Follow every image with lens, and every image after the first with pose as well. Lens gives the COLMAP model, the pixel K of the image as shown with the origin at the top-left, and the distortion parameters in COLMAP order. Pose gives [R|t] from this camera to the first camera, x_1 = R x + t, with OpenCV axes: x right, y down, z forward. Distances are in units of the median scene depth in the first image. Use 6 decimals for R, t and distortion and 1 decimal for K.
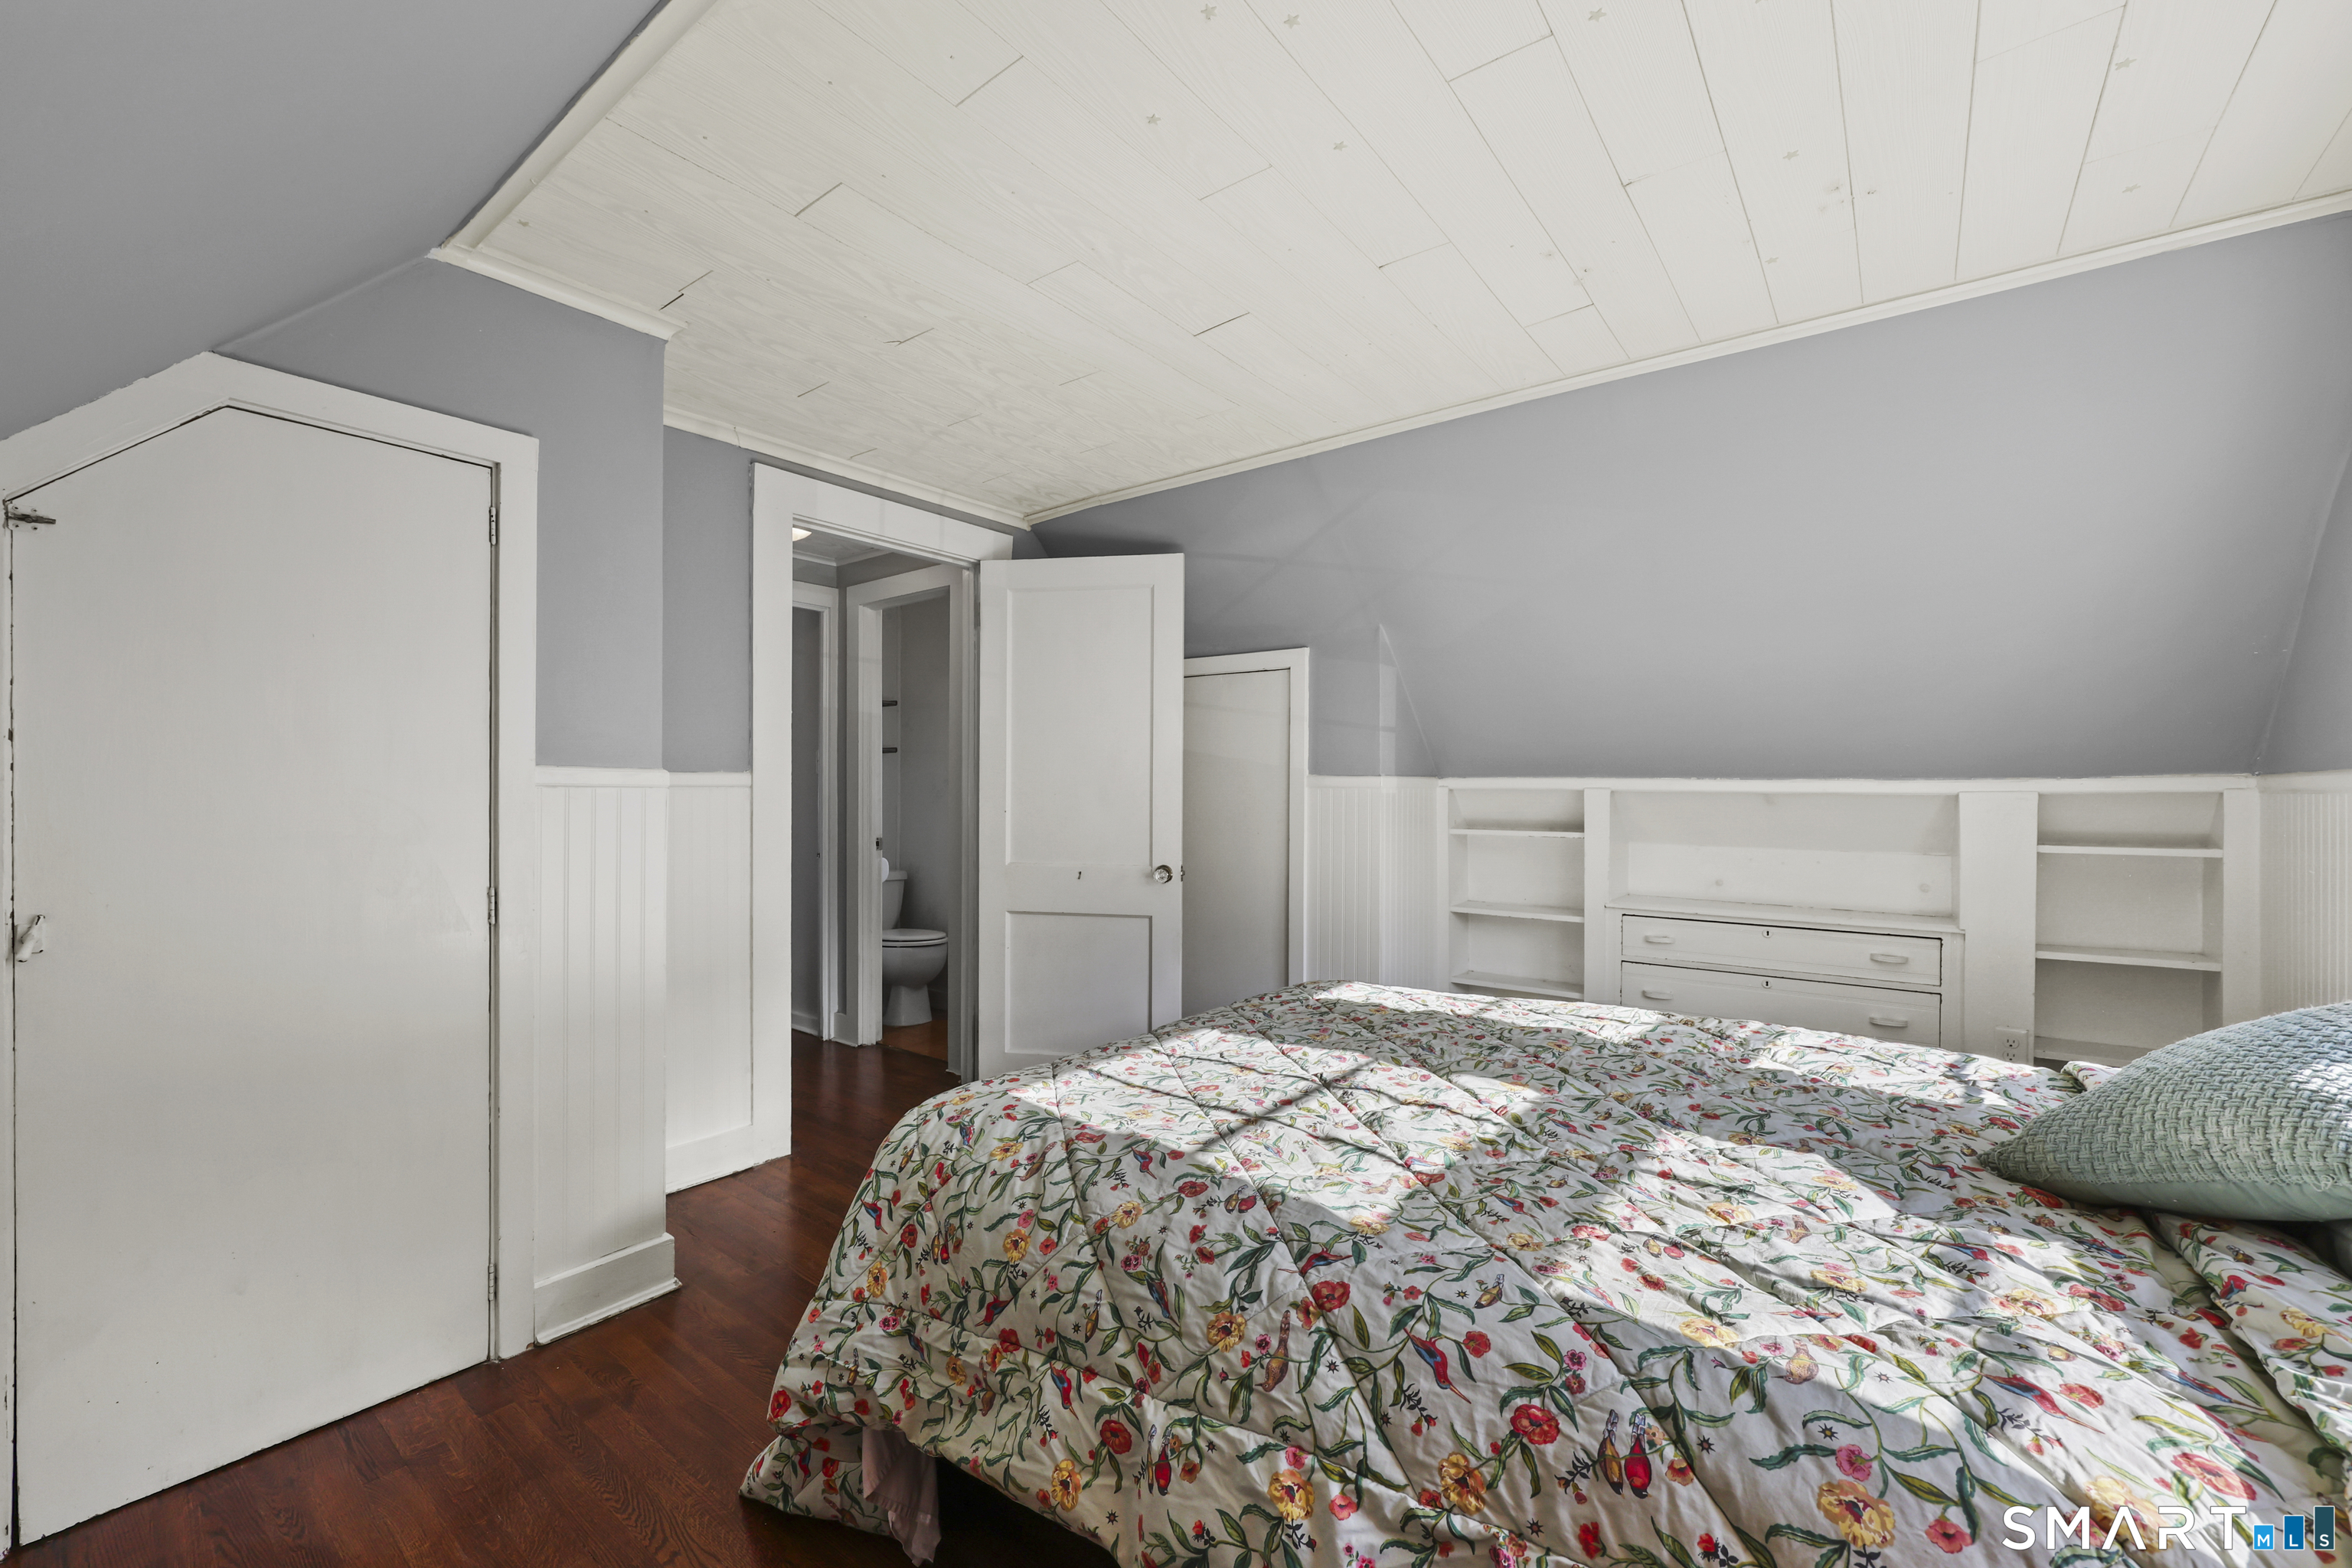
lens RADIAL K [[952.1, 0, 1176.2], [0, 952.1, 789.7], [0, 0, 1]] dist [-0.005020, 0.001085]
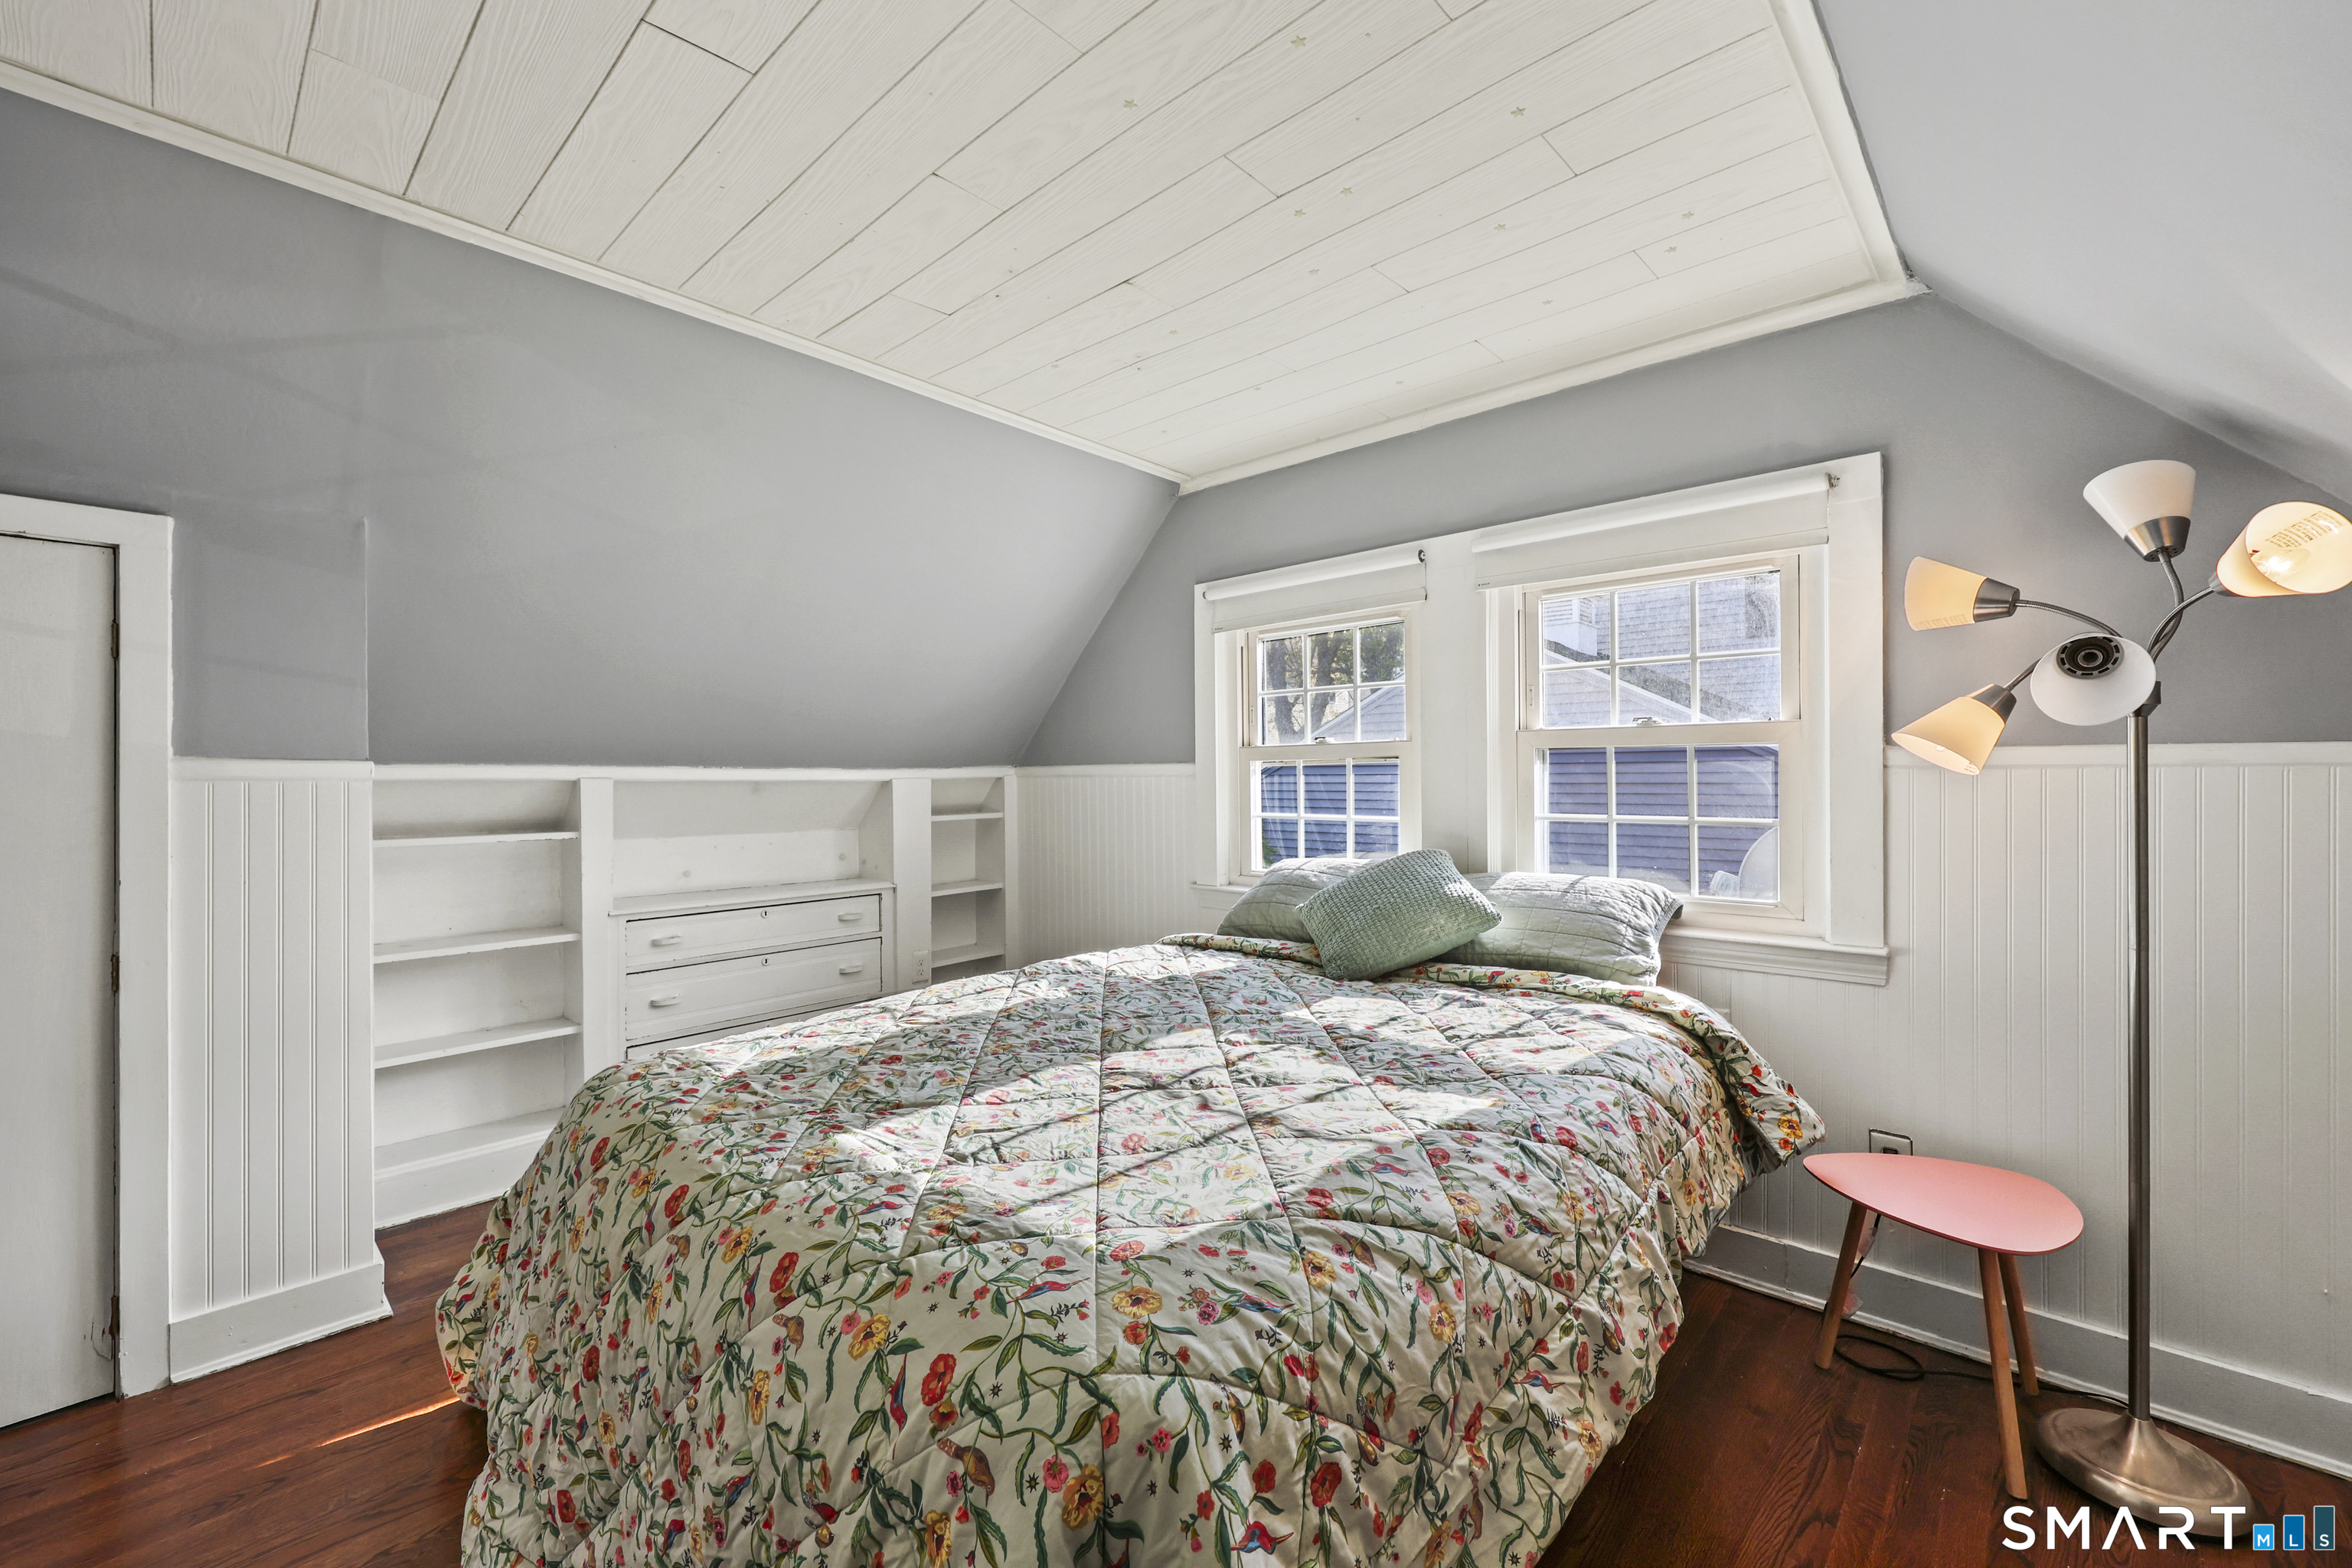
lens RADIAL K [[952.1, 0, 1186.0], [0, 952.1, 777.3], [0, 0, 1]] dist [-0.005020, 0.001085]
pose [[0.083798, -0.006388, 0.996462, -0.864109], [0.008444, 0.999948, 0.005700, -0.005613], [-0.996447, 0.007937, 0.083848, 0.977695]]
